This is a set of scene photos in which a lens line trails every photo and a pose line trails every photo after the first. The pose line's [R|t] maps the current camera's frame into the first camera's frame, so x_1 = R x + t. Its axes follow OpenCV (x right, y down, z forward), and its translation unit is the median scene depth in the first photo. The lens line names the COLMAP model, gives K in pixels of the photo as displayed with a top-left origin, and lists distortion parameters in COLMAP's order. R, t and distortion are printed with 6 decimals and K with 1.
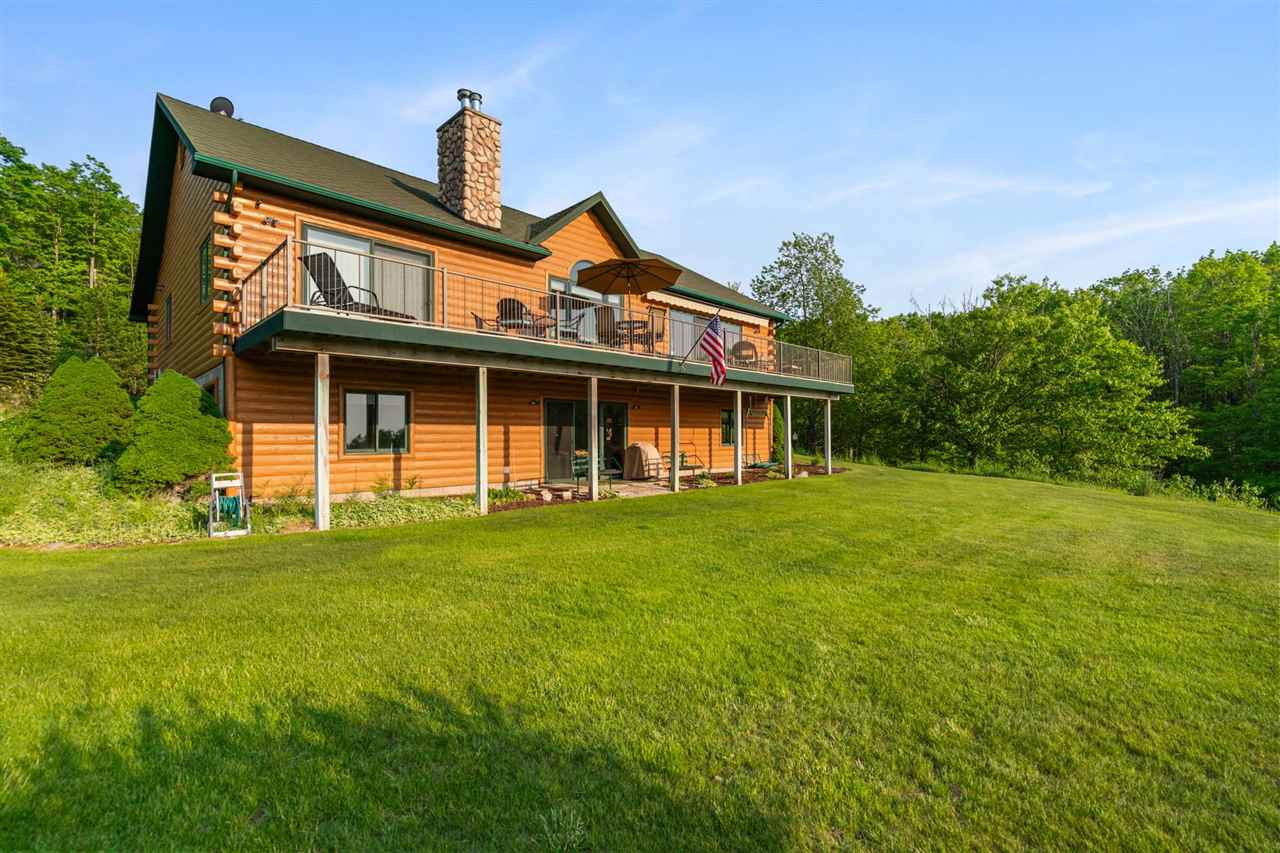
lens RADIAL K [[567.2, 0, 638.2], [0, 567.2, 427.3], [0, 0, 1]] dist [-0.001186, -0.000027]
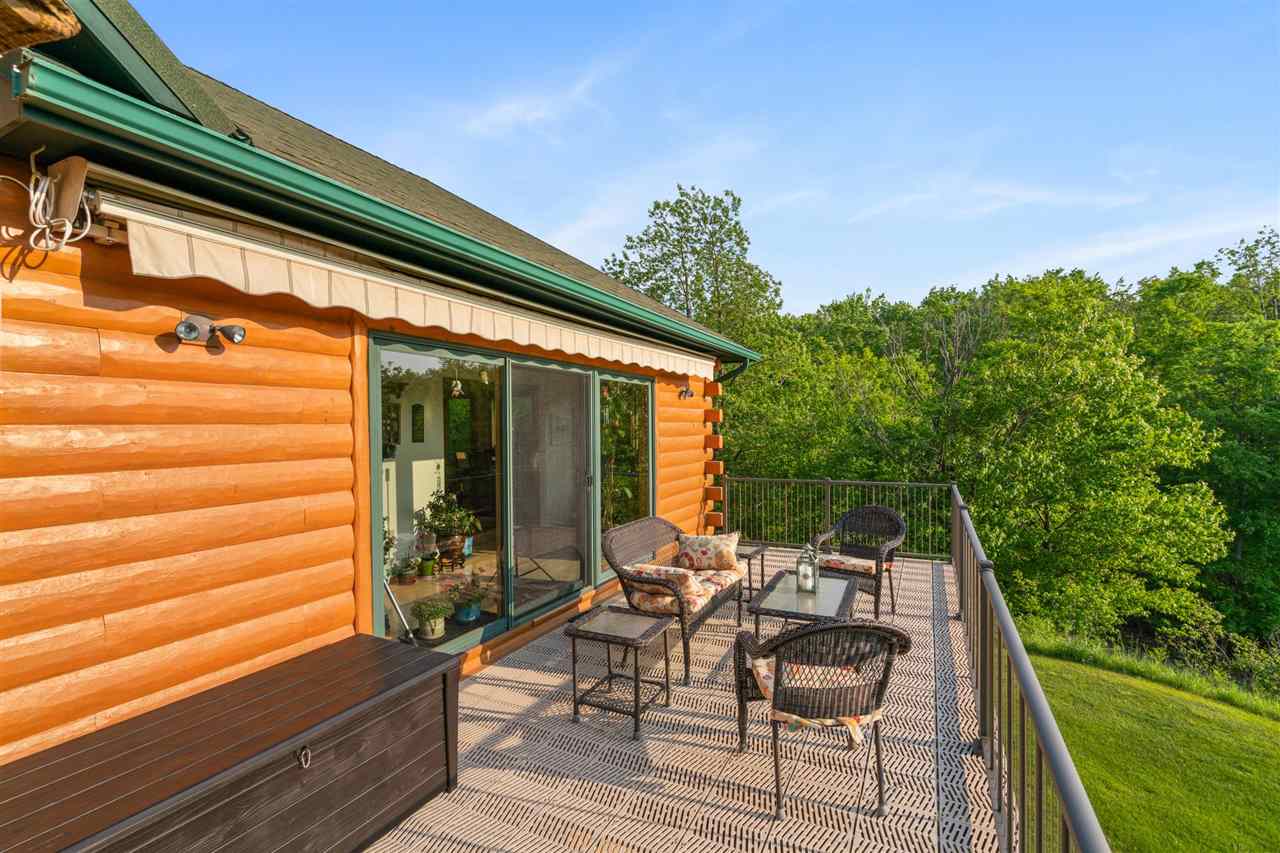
lens RADIAL K [[567.2, 0, 641.4], [0, 567.2, 424.1], [0, 0, 1]] dist [-0.001186, -0.000027]
pose [[0.949683, -0.001503, 0.313208, 0.059114], [-0.004182, 0.999839, 0.017478, -0.121208], [-0.313183, -0.017908, 0.949524, 0.526548]]
